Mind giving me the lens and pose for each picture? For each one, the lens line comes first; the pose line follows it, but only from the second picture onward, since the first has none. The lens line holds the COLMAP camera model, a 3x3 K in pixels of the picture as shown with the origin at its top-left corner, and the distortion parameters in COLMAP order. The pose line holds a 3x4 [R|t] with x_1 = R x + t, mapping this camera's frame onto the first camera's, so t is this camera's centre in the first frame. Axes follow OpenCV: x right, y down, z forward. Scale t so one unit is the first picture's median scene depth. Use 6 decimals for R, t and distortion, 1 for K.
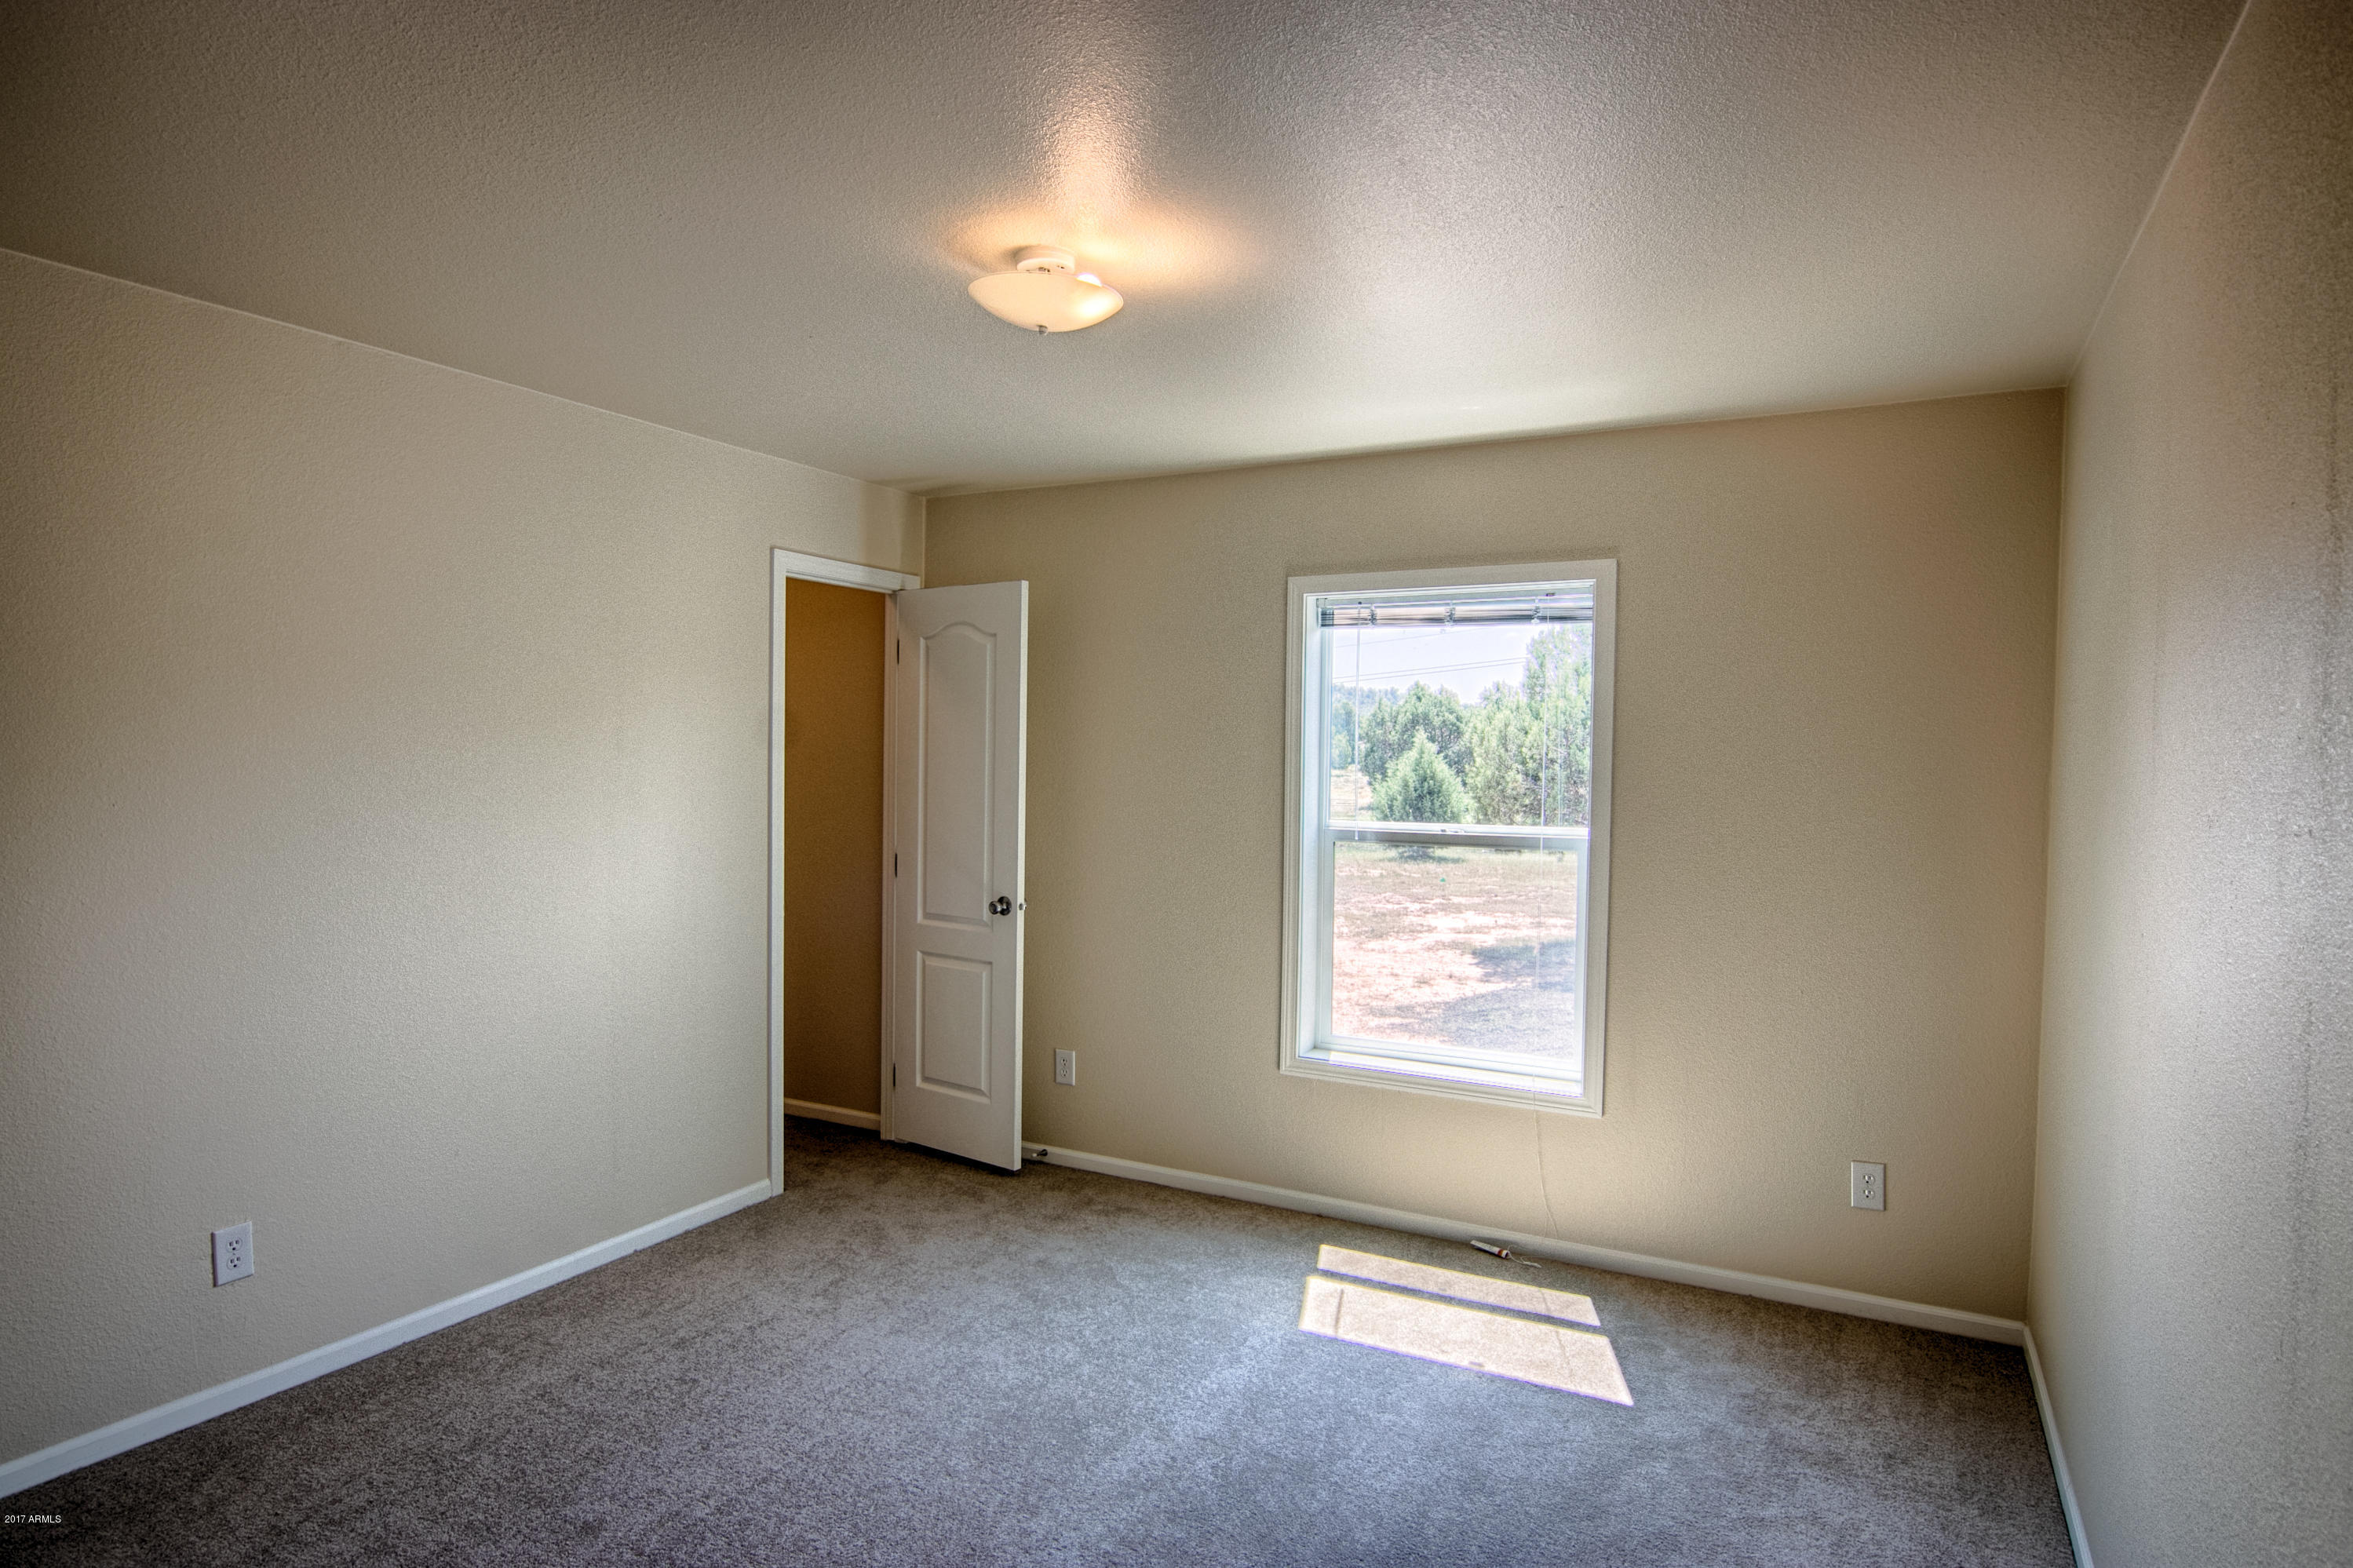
lens RADIAL K [[1311.2, 0, 1165.8], [0, 1311.2, 791.7], [0, 0, 1]] dist [0.000286, -0.017614]
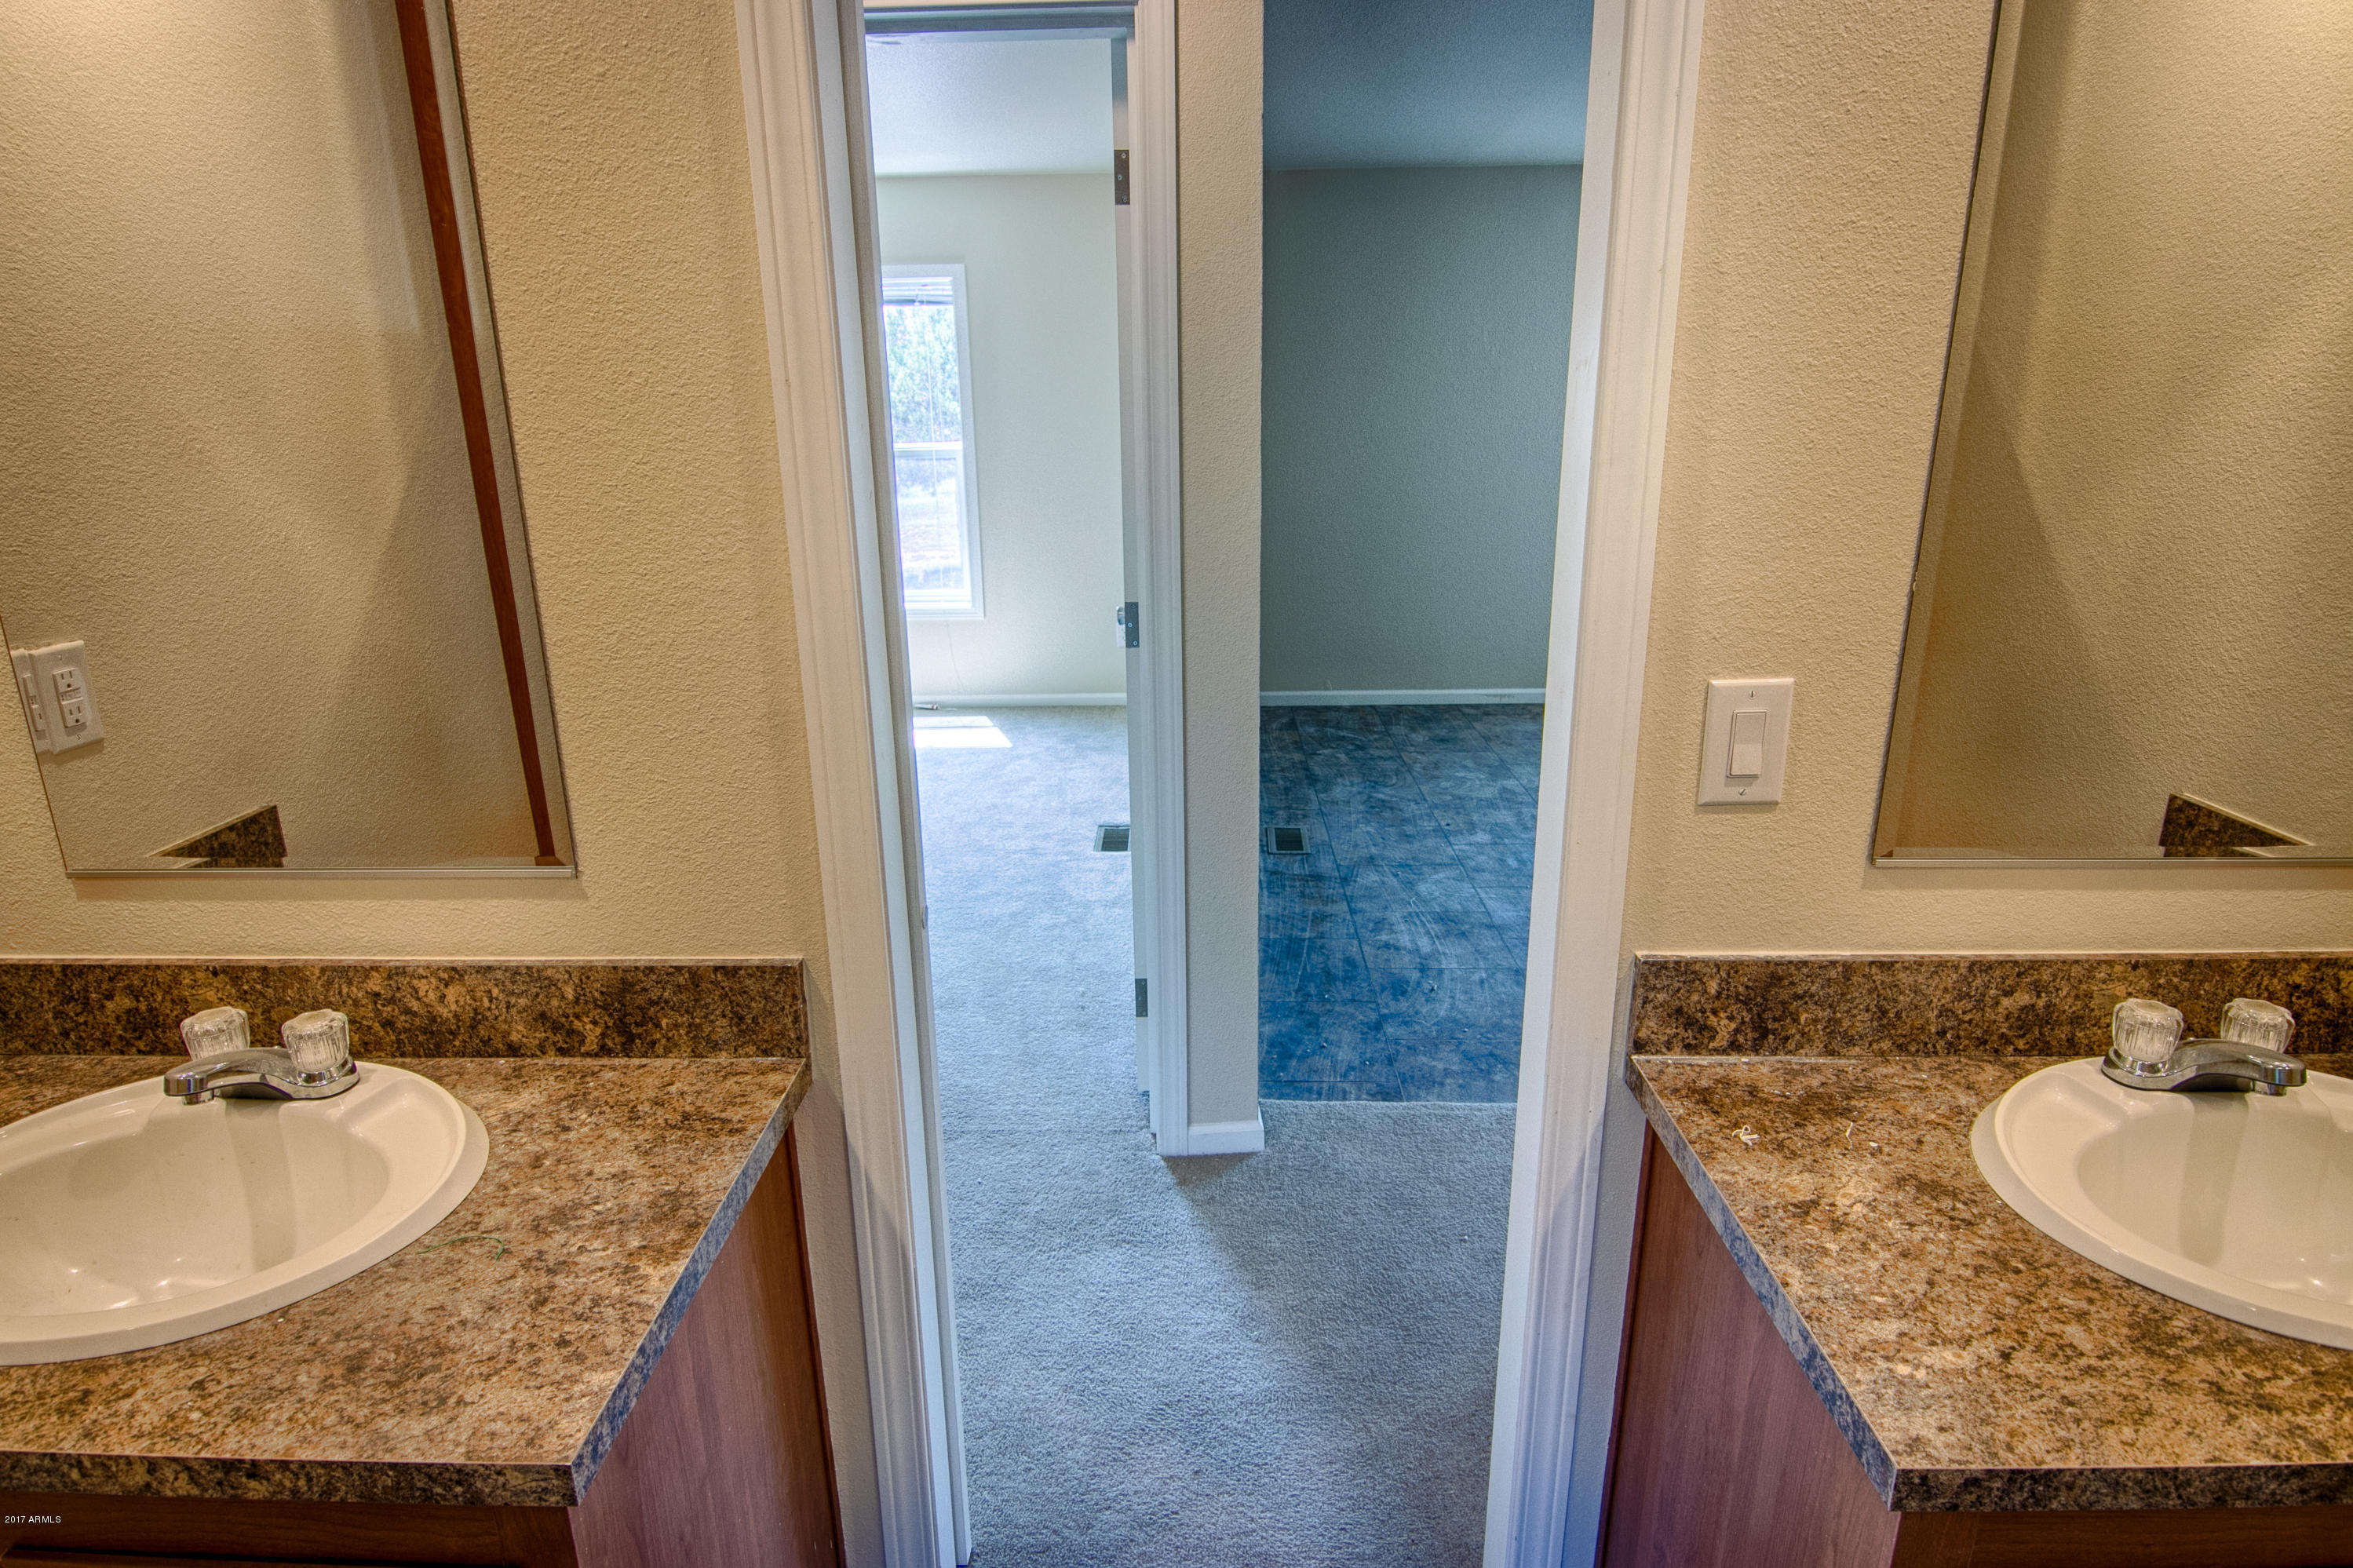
lens RADIAL K [[1311.2, 0, 1165.8], [0, 1311.2, 791.7], [0, 0, 1]] dist [0.000286, -0.017614]
pose [[0.890632, -0.157899, 0.426430, -0.193492], [0.042664, 0.962656, 0.267346, 0.021015], [-0.452718, -0.219914, 0.864109, -0.556116]]
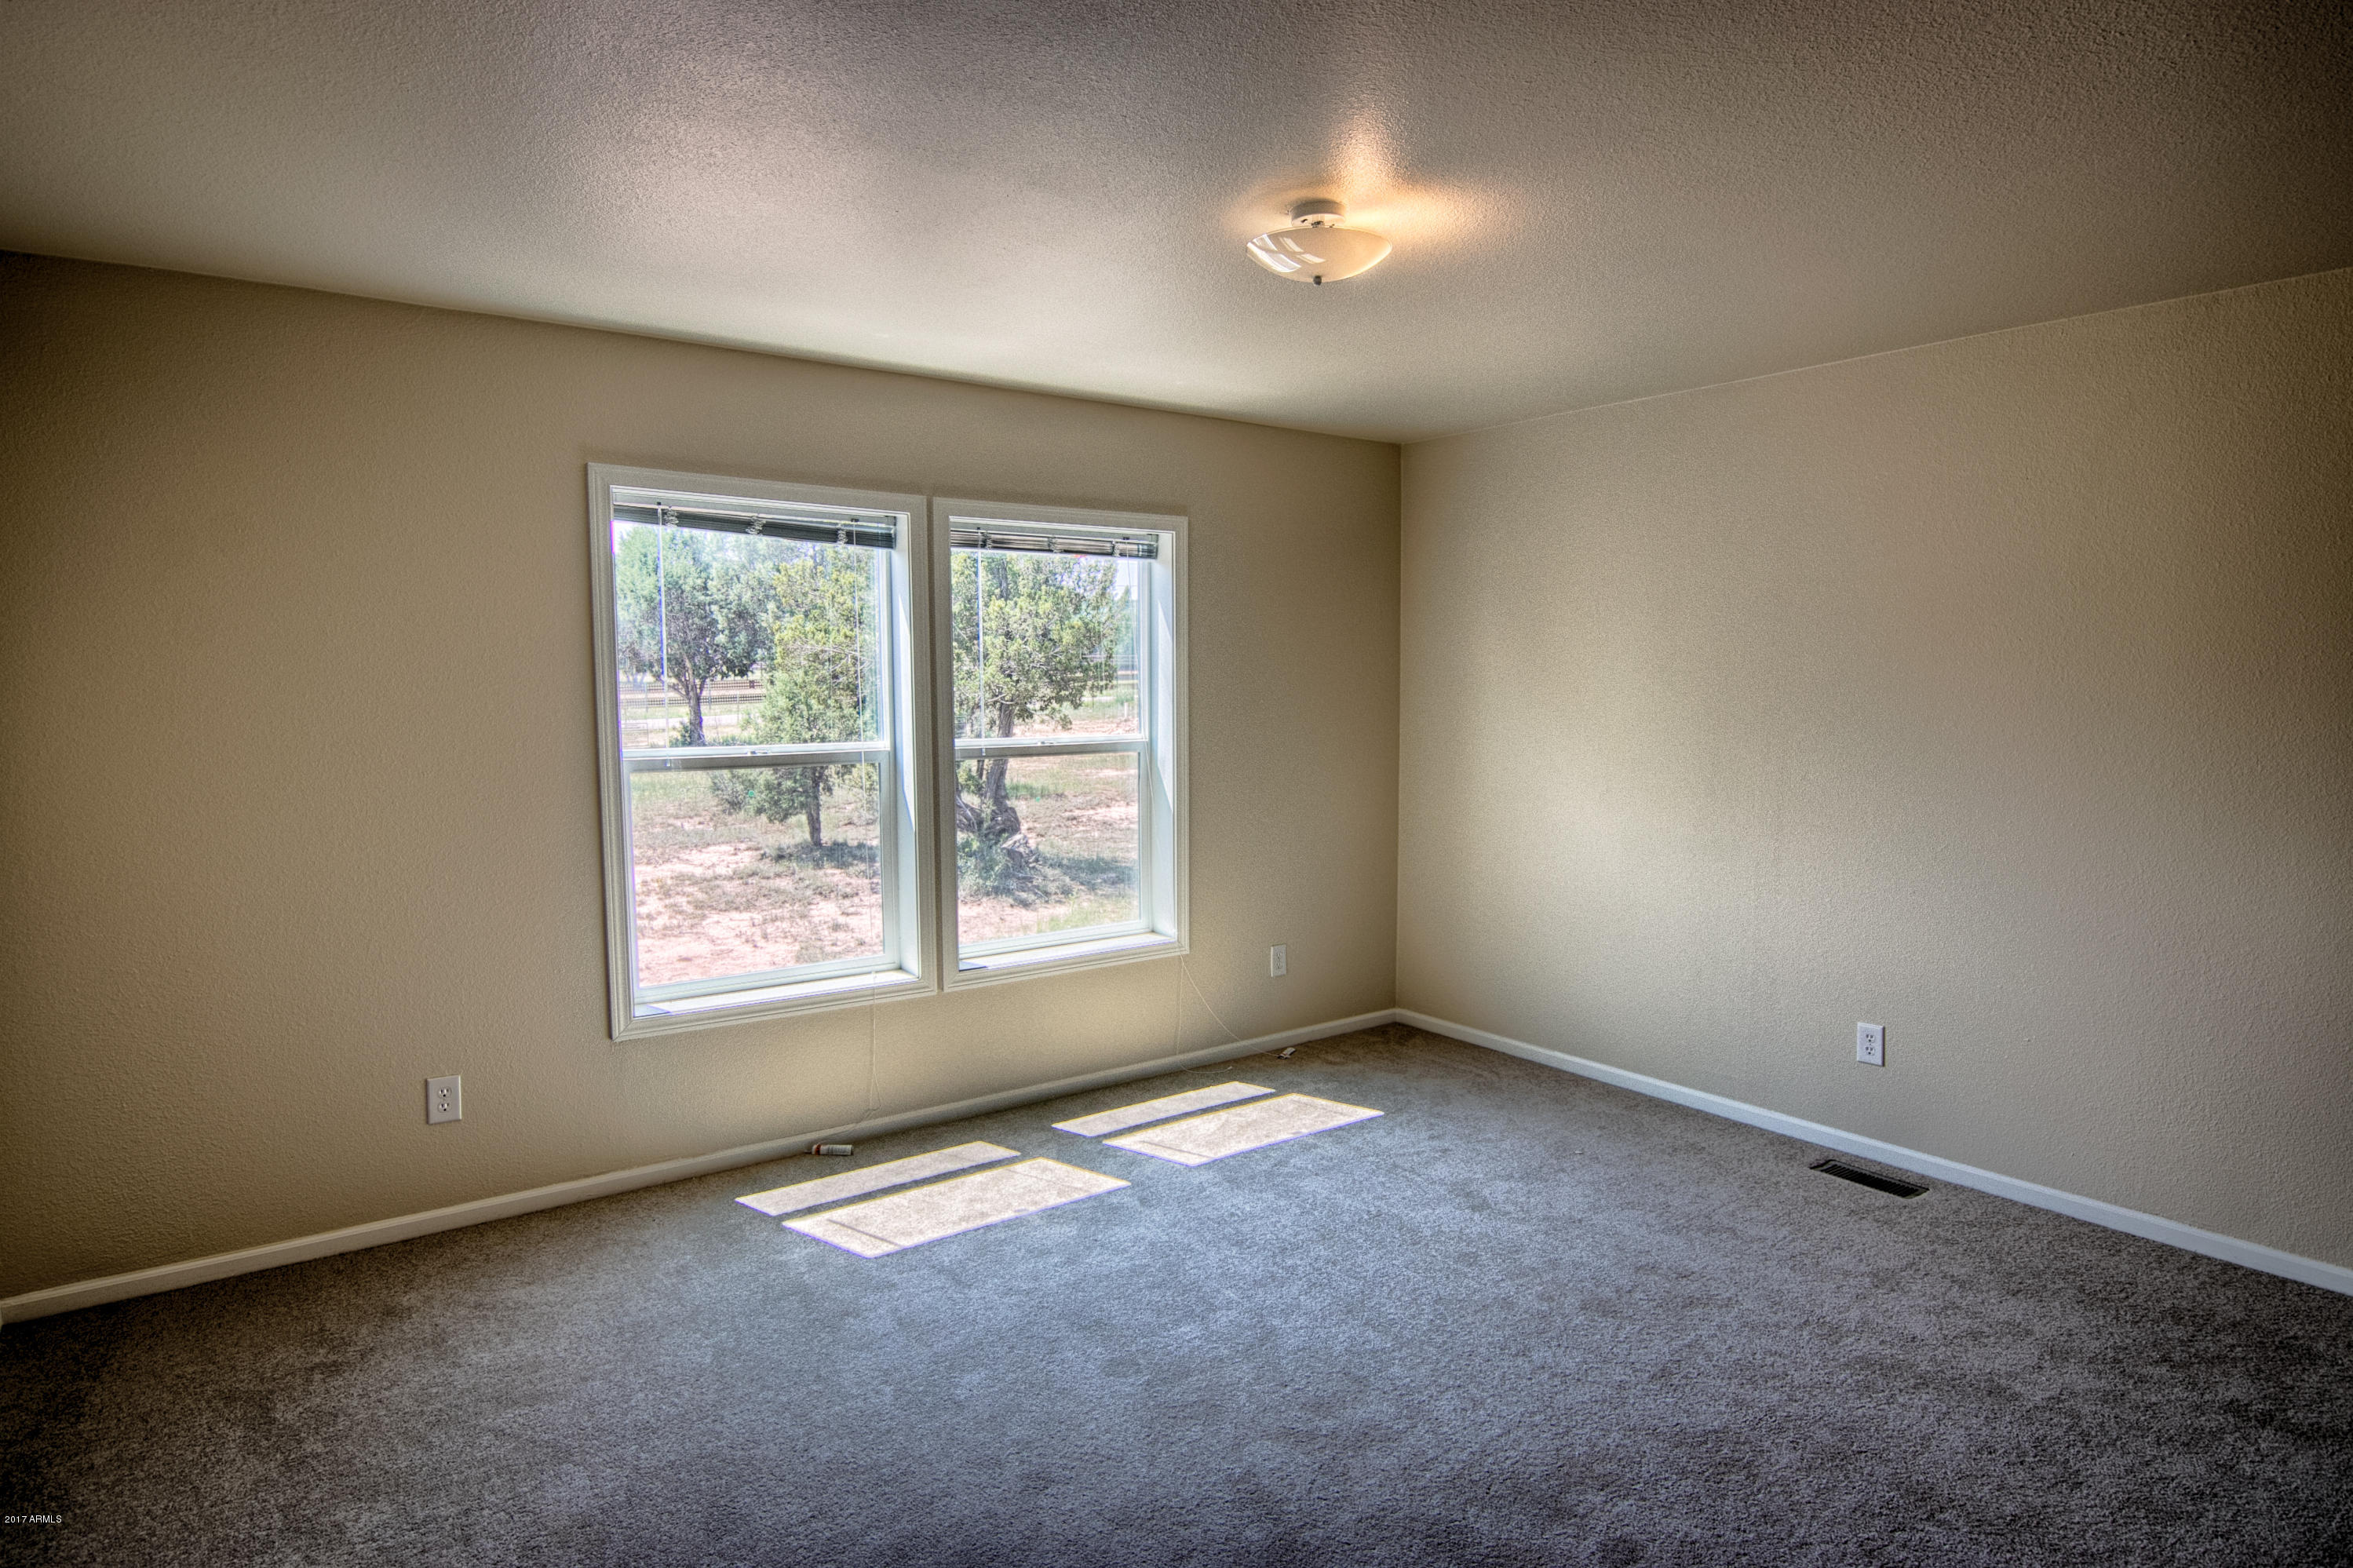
lens RADIAL K [[1311.2, 0, 1165.8], [0, 1311.2, 791.7], [0, 0, 1]] dist [0.000286, -0.017614]
pose [[0.403548, -0.082184, 0.911260, -0.768184], [0.027633, 0.996598, 0.077644, -0.009963], [-0.914541, -0.006152, 0.404446, 0.454412]]
